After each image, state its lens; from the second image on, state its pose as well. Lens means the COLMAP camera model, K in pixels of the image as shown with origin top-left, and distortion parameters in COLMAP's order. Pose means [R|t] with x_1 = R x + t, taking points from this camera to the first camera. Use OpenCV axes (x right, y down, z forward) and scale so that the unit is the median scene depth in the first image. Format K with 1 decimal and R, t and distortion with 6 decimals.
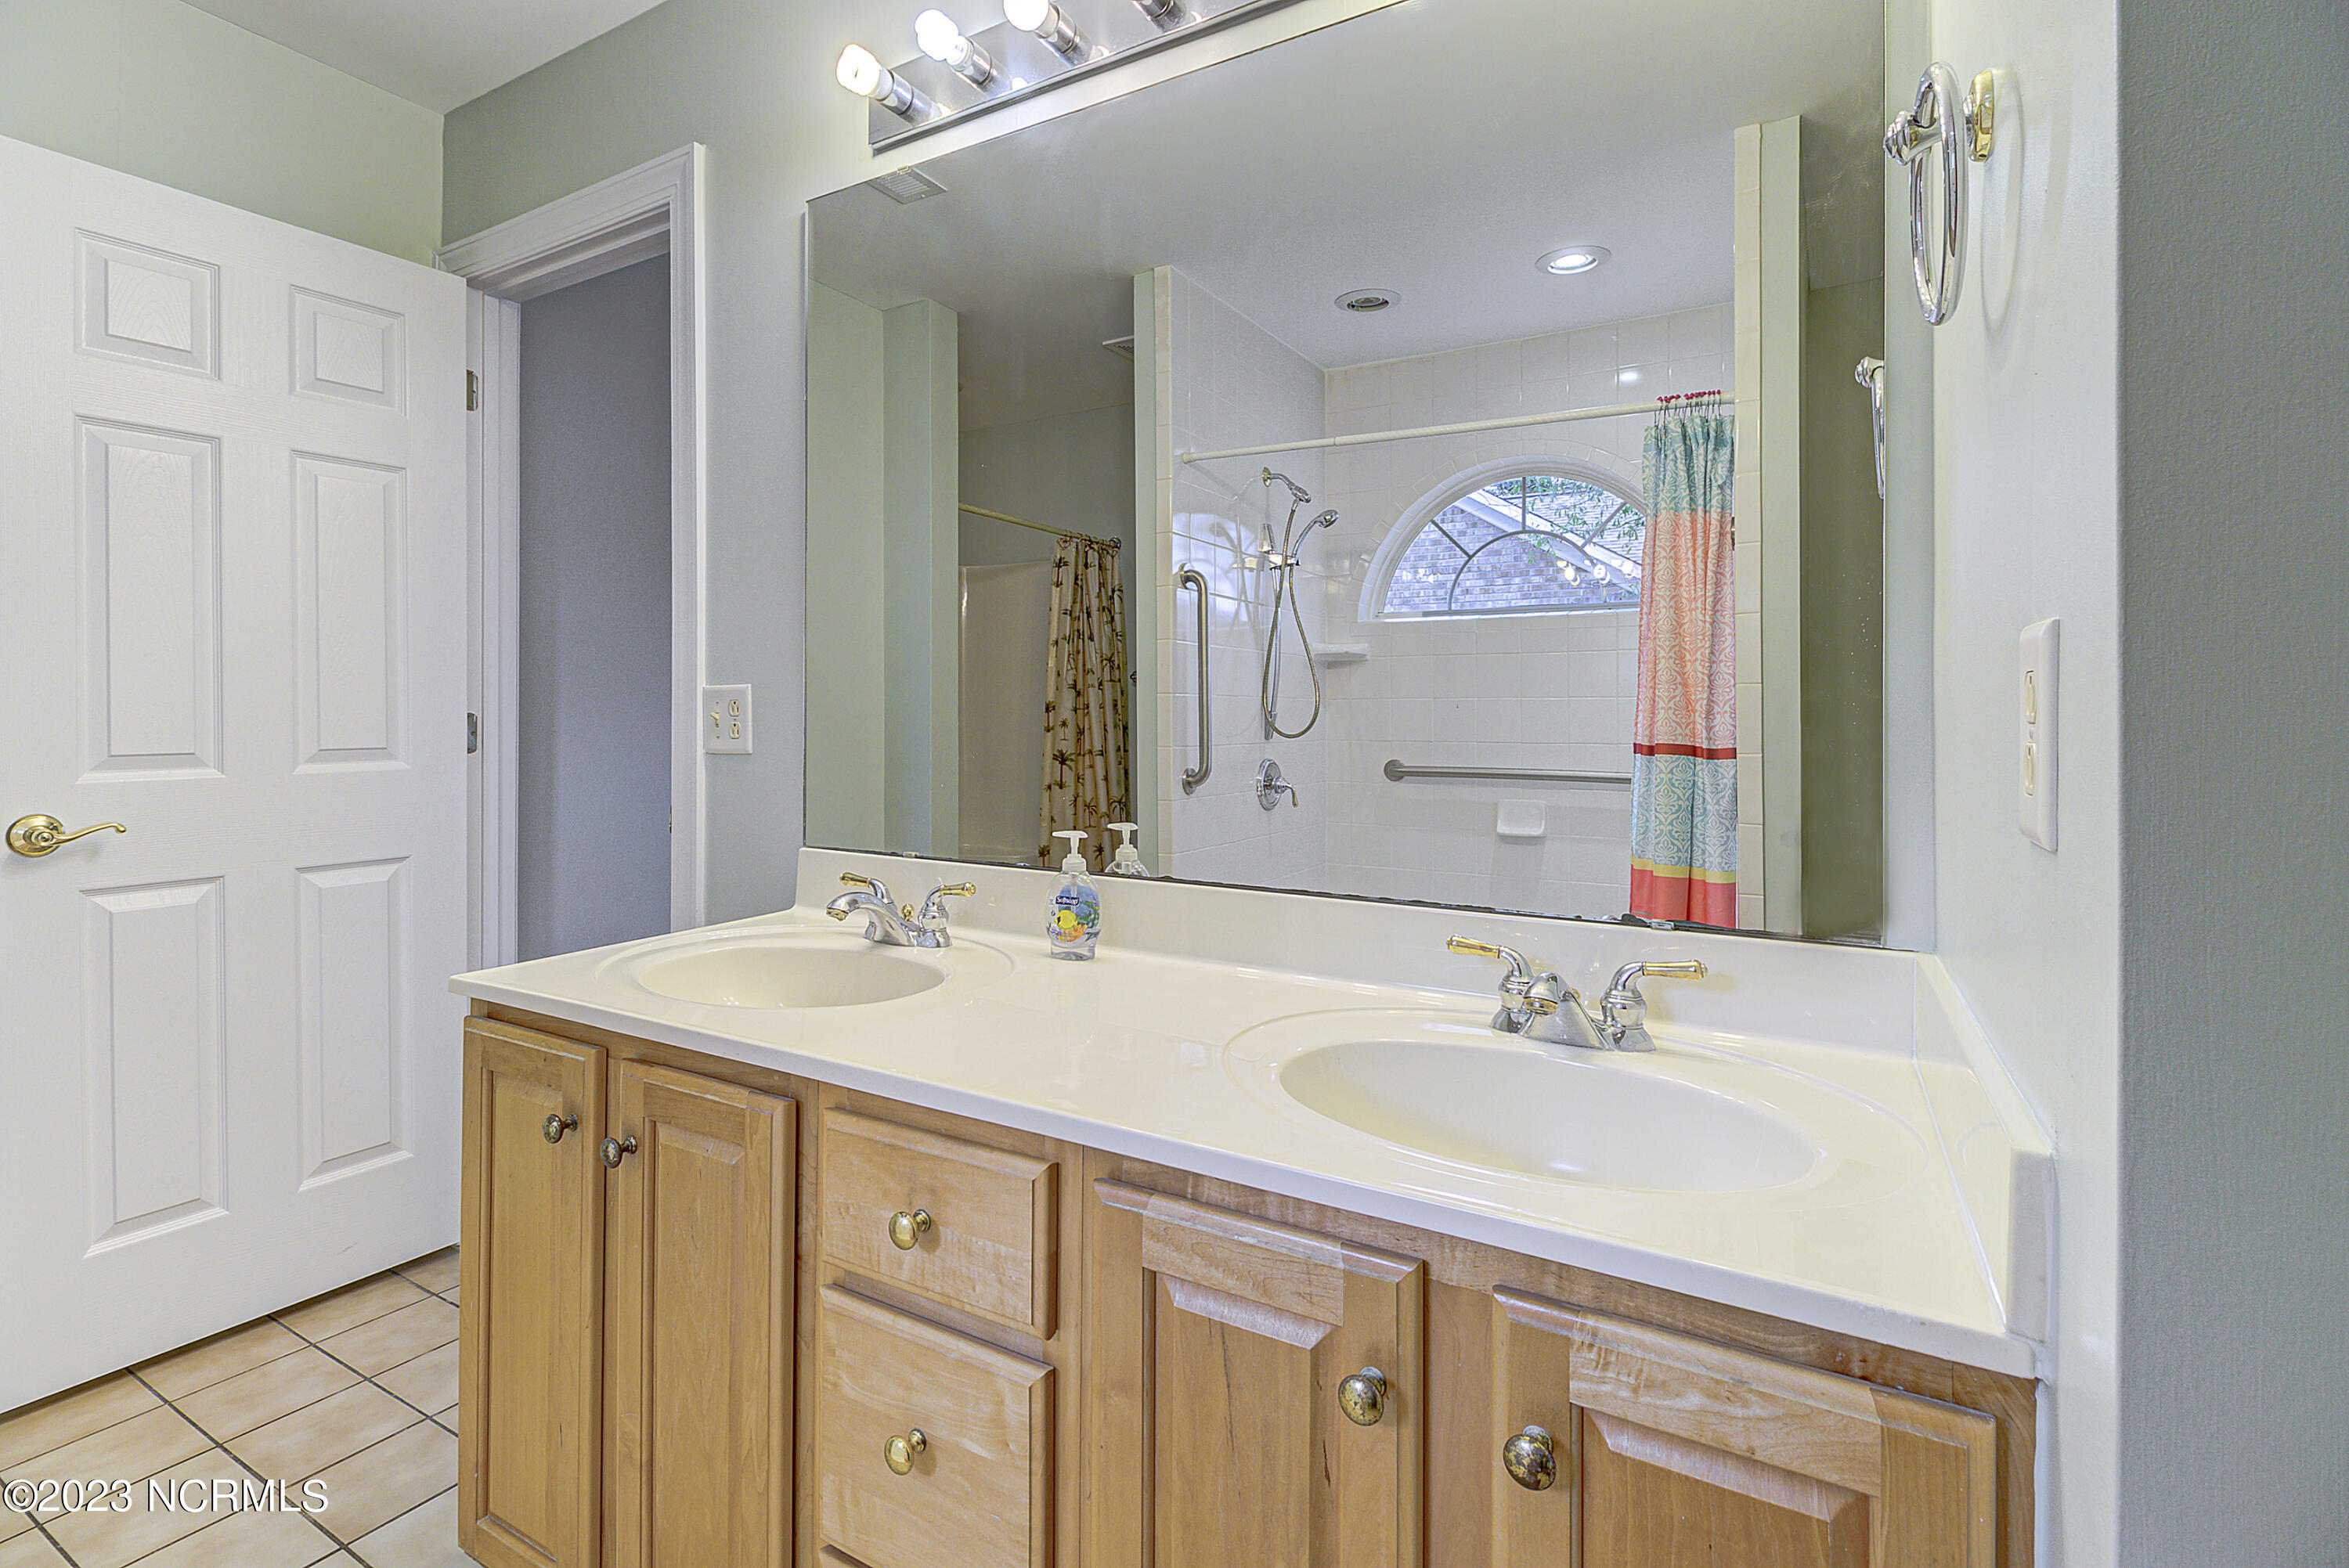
lens RADIAL K [[1105.5, 0, 1214.1], [0, 1105.5, 744.2], [0, 0, 1]] dist [0.036989, -0.022854]
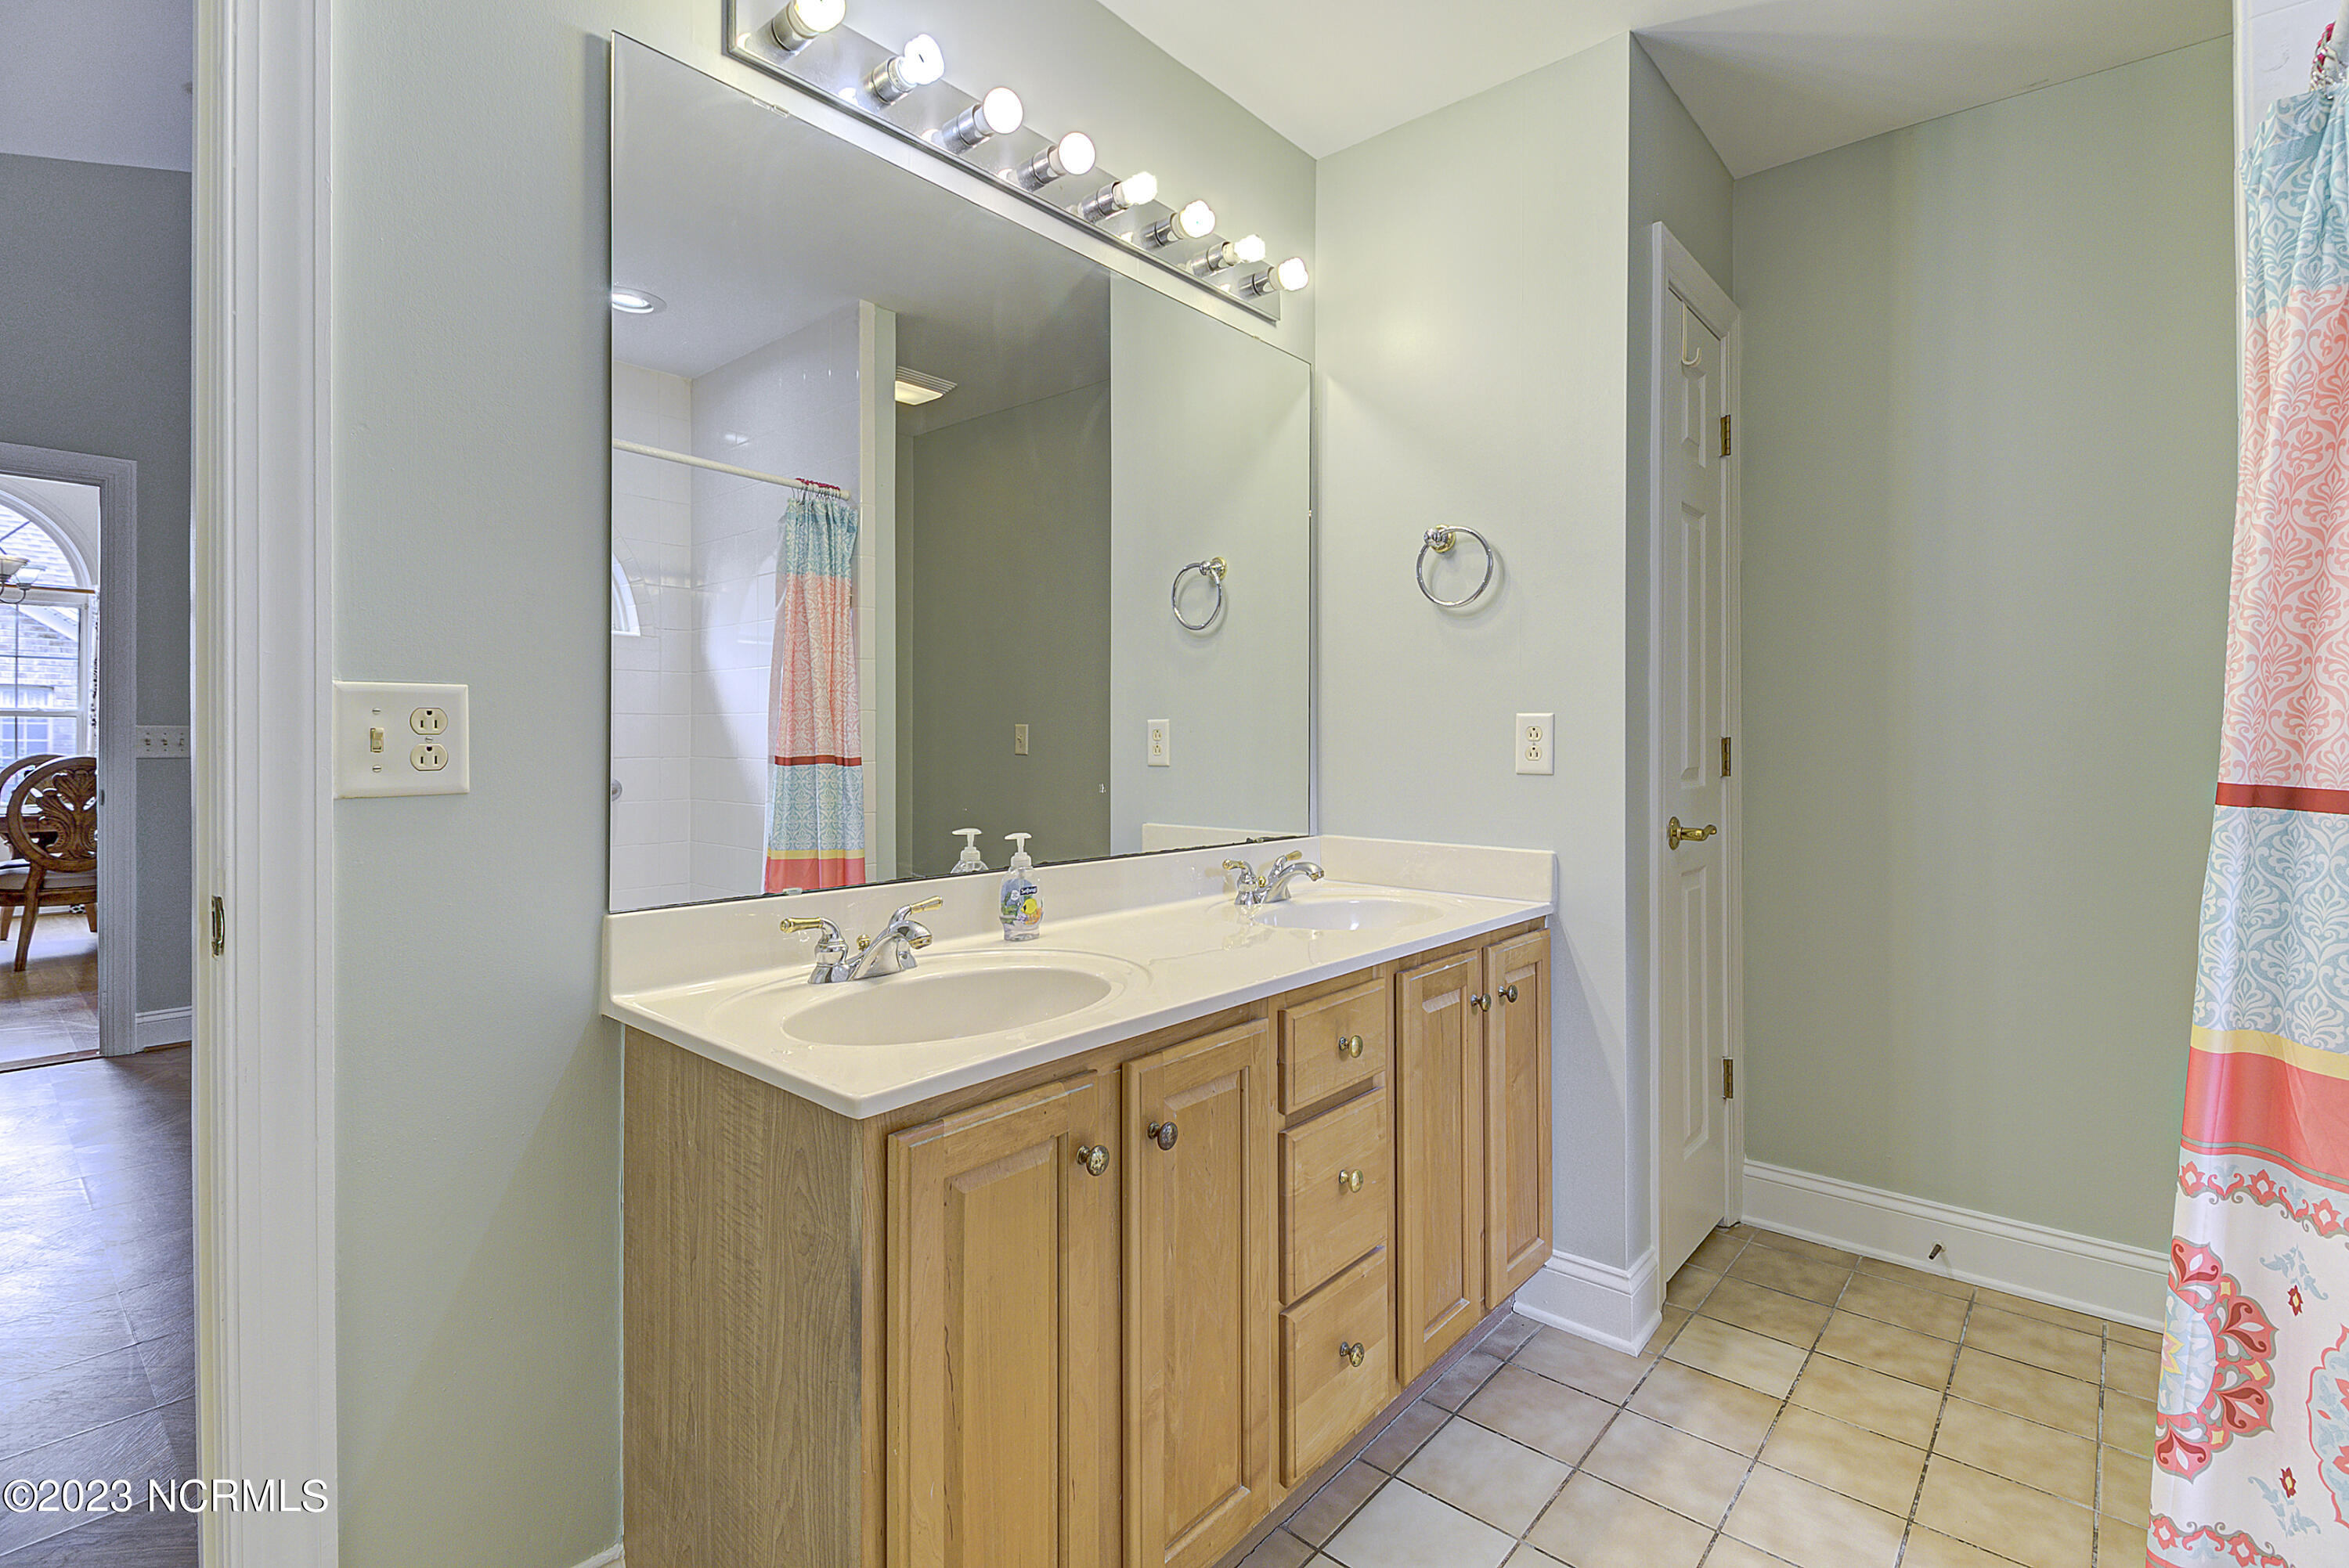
lens RADIAL K [[1095.5, 0, 1194.0], [0, 1095.5, 733.9], [0, 0, 1]] dist [0.029548, -0.023012]
pose [[0.165092, 0.001138, 0.986277, -0.972962], [0.017735, 0.999834, -0.004122, -0.015685], [-0.986119, 0.018172, 0.165045, 0.477997]]
